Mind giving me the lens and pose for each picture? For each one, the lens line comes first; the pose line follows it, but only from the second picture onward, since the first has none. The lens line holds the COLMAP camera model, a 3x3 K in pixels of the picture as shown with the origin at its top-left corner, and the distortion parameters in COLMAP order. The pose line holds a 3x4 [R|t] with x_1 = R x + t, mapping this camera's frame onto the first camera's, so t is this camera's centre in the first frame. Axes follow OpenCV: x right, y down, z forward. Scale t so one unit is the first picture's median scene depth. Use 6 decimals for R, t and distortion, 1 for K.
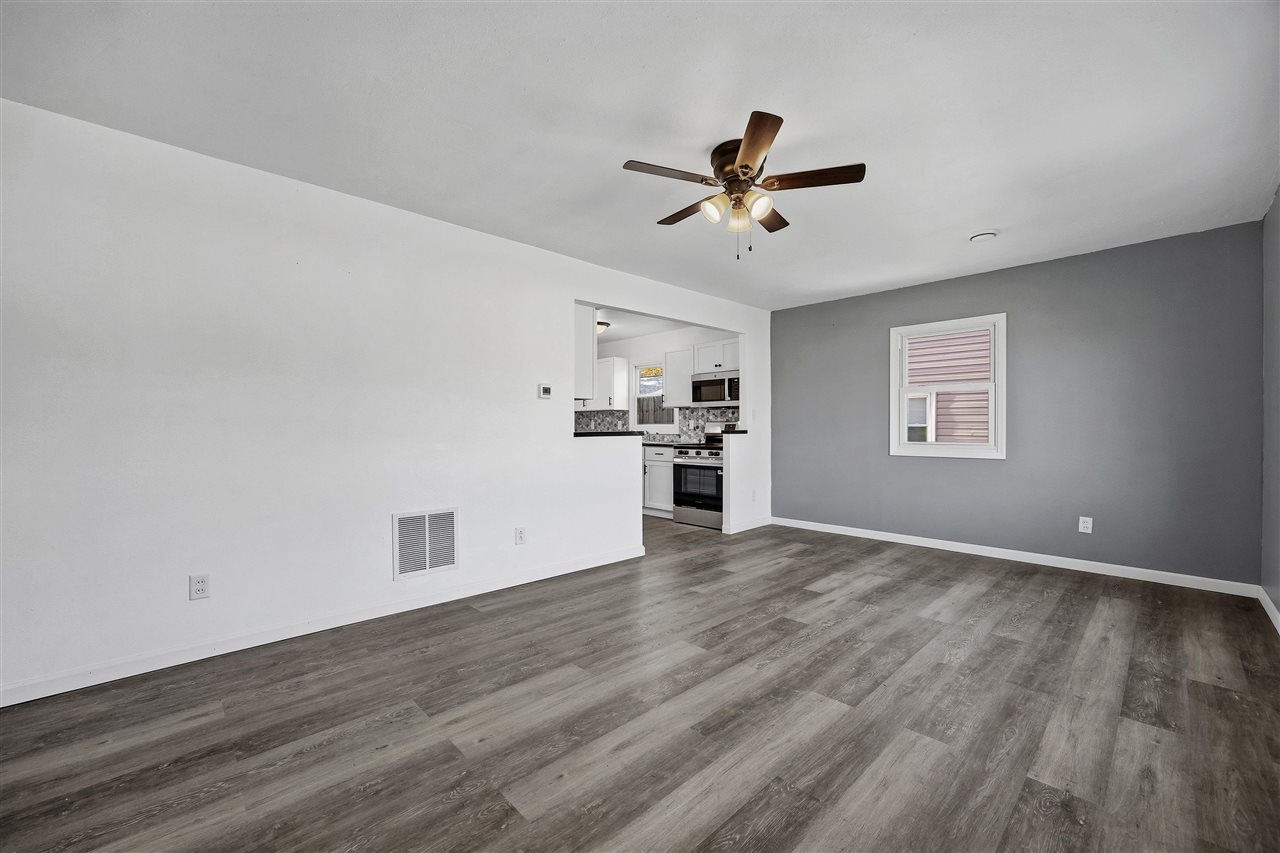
lens RADIAL K [[506.8, 0, 633.6], [0, 506.8, 429.3], [0, 0, 1]] dist [-0.001208, 0.000060]
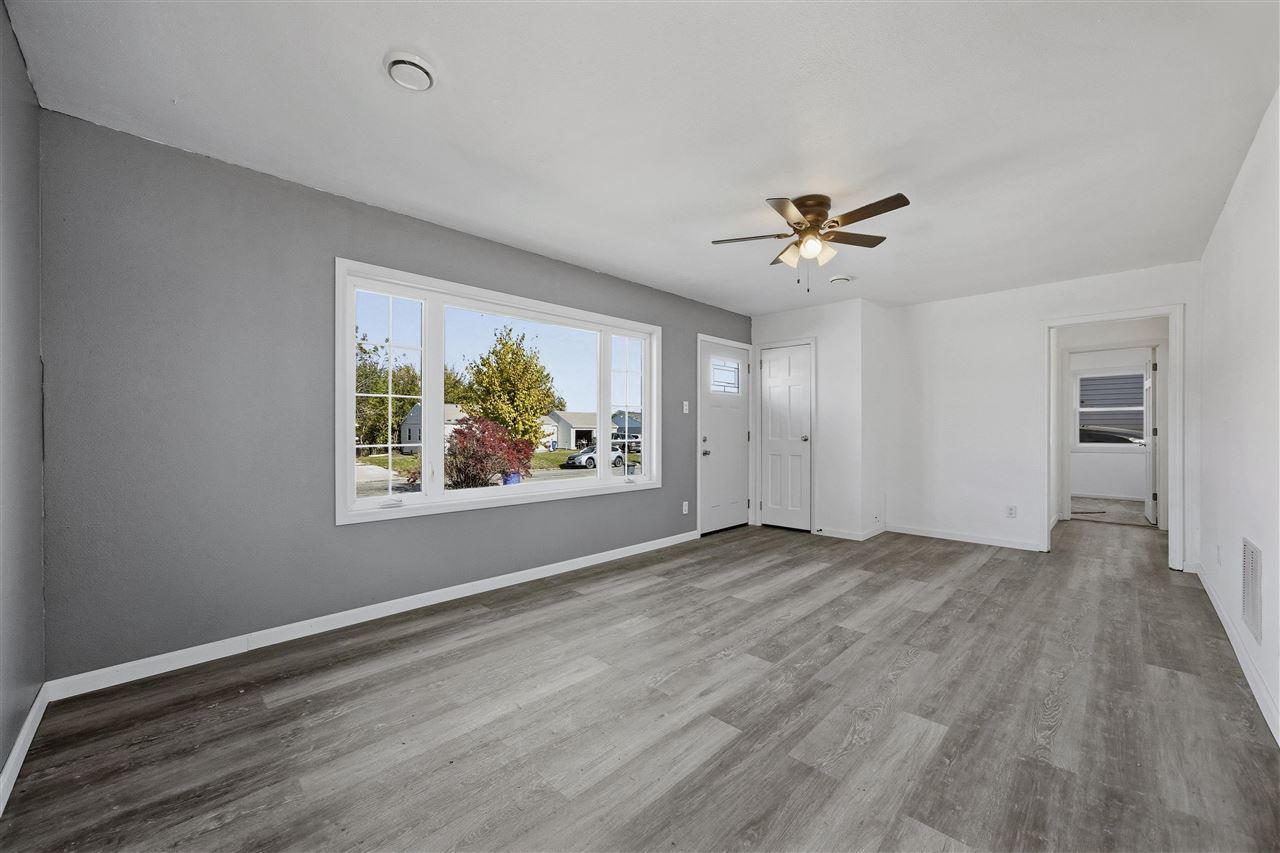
lens RADIAL K [[506.8, 0, 641.2], [0, 506.8, 432.3], [0, 0, 1]] dist [-0.001208, 0.000060]
pose [[-0.998590, 0.001913, -0.053045, 0.677460], [0.001734, 0.999993, 0.003409, -0.010140], [0.053051, 0.003313, -0.998586, 2.217530]]
